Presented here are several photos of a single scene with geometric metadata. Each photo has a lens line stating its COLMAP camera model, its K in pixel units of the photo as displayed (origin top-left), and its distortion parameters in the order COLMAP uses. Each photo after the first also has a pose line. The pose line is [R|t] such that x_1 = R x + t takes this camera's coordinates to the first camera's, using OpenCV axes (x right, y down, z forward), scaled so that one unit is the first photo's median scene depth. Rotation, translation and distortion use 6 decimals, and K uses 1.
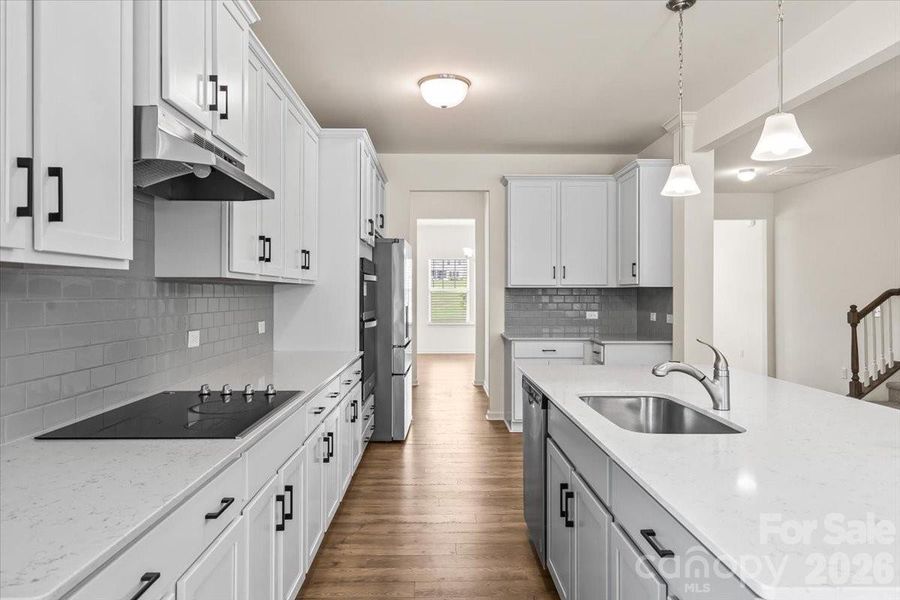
lens RADIAL K [[582.1, 0, 443.0], [0, 582.1, 288.5], [0, 0, 1]] dist [-0.004534, 0.001784]
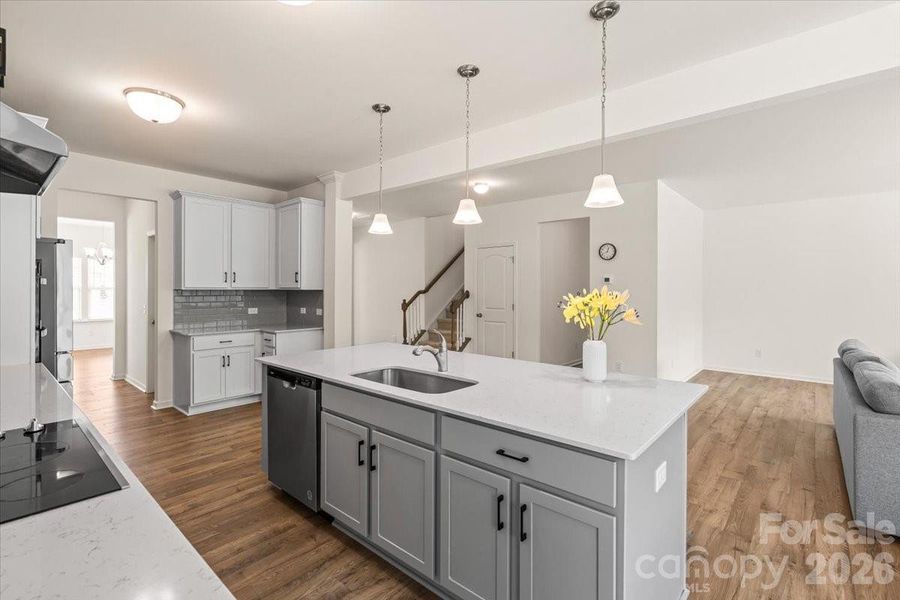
lens RADIAL K [[412.9, 0, 450.3], [0, 412.9, 288.9], [0, 0, 1]] dist [-0.001407, -0.000104]
pose [[0.664563, 0.001733, 0.747230, -0.150712], [-0.008979, 0.999944, 0.005667, -0.012774], [-0.747178, -0.010476, 0.664541, 0.075373]]
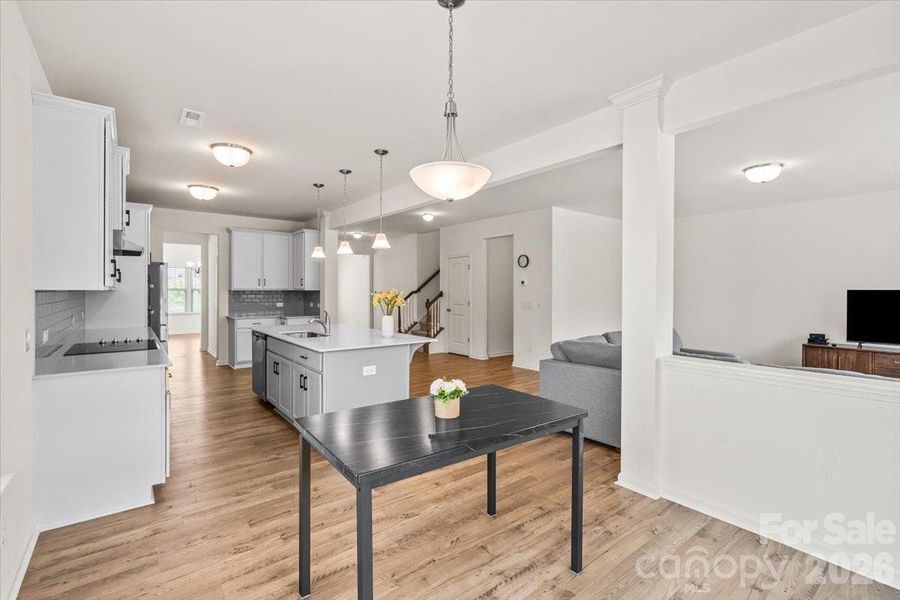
lens RADIAL K [[412.9, 0, 448.4], [0, 412.9, 290.6], [0, 0, 1]] dist [-0.001407, -0.000104]
pose [[0.794477, -0.000565, 0.607294, -0.139607], [-0.005994, 0.999944, 0.008771, -0.016924], [-0.607265, -0.010608, 0.794429, -0.453789]]
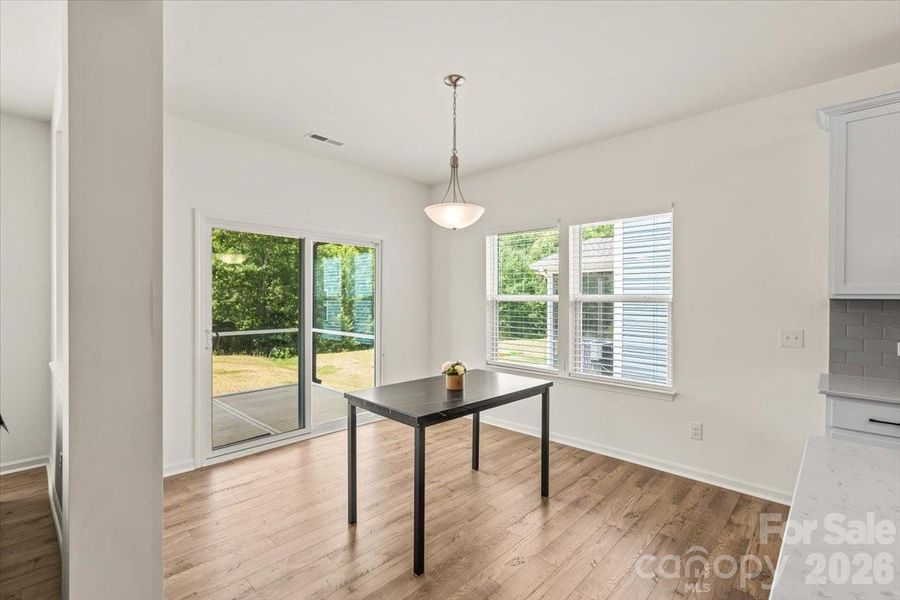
lens RADIAL K [[411.7, 0, 446.6], [0, 411.7, 296.6], [0, 0, 1]] dist [0.000828, 0.000026]
pose [[-0.695966, -0.000969, -0.718074, 0.437677], [0.000101, 0.999999, -0.001448, -0.012299], [0.718075, -0.001080, -0.695965, 0.166657]]
